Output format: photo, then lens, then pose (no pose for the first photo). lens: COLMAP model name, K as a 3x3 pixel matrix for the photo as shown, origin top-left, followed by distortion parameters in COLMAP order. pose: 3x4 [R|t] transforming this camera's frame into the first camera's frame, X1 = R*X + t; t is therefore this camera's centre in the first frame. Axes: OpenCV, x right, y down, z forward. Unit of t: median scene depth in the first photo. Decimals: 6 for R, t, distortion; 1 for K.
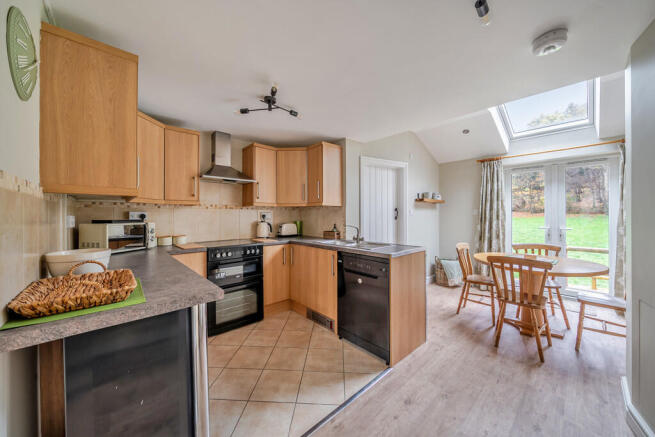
lens RADIAL K [[241.3, 0, 313.6], [0, 241.3, 215.4], [0, 0, 1]] dist [-0.003054, -0.000504]
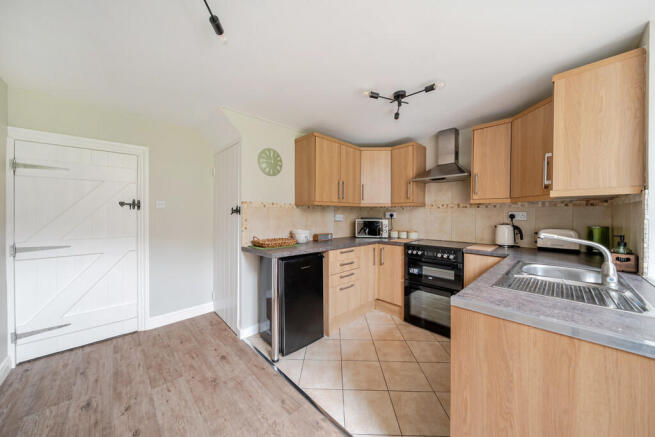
lens RADIAL K [[222.4, 0, 316.7], [0, 222.4, 214.7], [0, 0, 1]] dist [-0.004431, 0.000027]
pose [[0.013831, 0.000579, -0.999904, 0.498300], [-0.007355, 0.999973, 0.000477, 0.002016], [0.999877, 0.007348, 0.013835, 0.464745]]
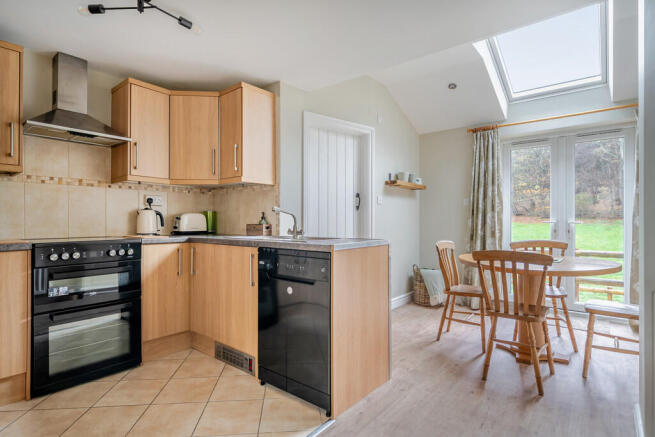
lens RADIAL K [[350.6, 0, 314.4], [0, 350.6, 221.8], [0, 0, 1]] dist [0.002323, -0.000726]
pose [[0.987585, 0.004139, 0.157028, 0.079186], [-0.003760, 0.999989, -0.002708, 0.066014], [-0.157038, 0.002084, 0.987590, 0.047566]]
